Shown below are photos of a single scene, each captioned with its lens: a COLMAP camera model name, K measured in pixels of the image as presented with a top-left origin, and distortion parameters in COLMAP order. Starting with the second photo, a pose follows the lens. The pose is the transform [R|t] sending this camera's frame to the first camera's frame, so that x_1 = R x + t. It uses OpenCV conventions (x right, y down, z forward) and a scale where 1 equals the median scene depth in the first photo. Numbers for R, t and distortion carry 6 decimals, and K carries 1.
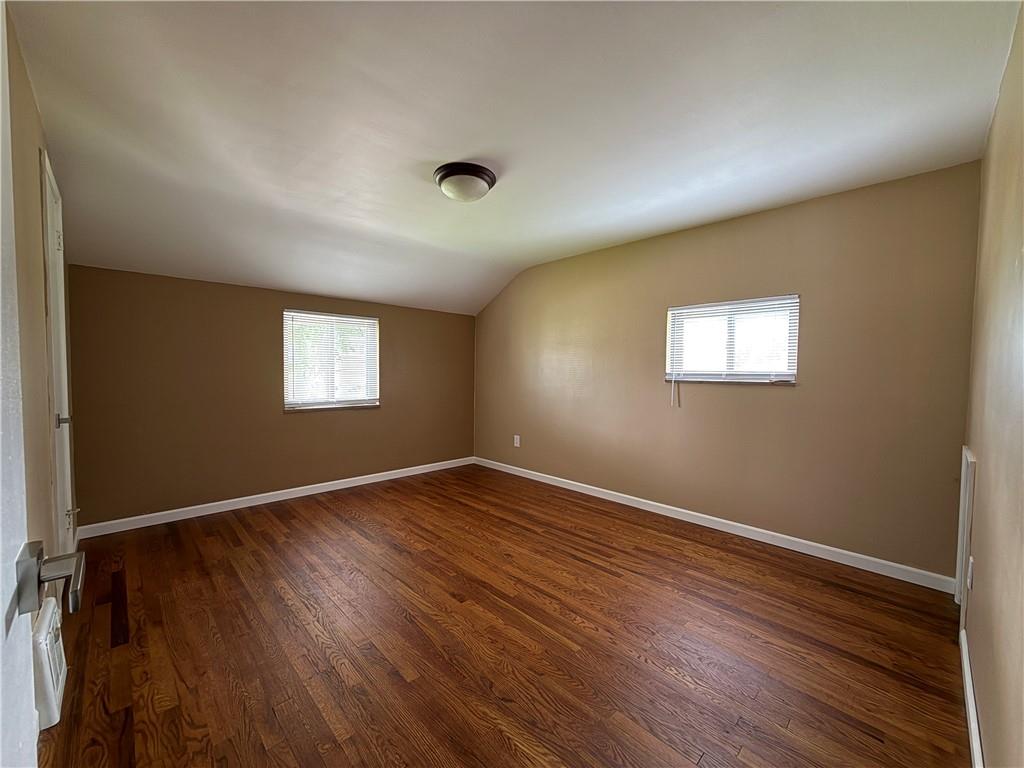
lens RADIAL K [[406.4, 0, 505.7], [0, 406.4, 381.1], [0, 0, 1]] dist [0.001037, 0.001812]
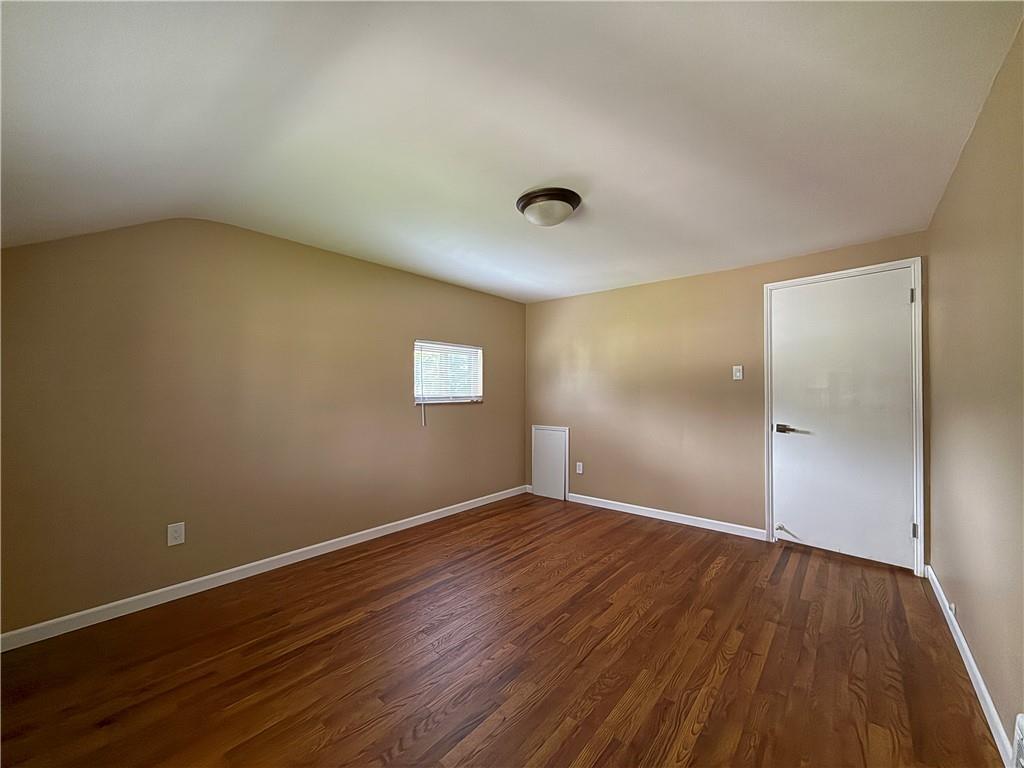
lens RADIAL K [[406.4, 0, 515.4], [0, 406.4, 391.8], [0, 0, 1]] dist [0.001037, 0.001812]
pose [[-0.109970, -0.011433, 0.993869, -0.797731], [0.026571, 0.999543, 0.014439, -0.046748], [-0.993580, 0.027996, -0.109616, 0.915192]]
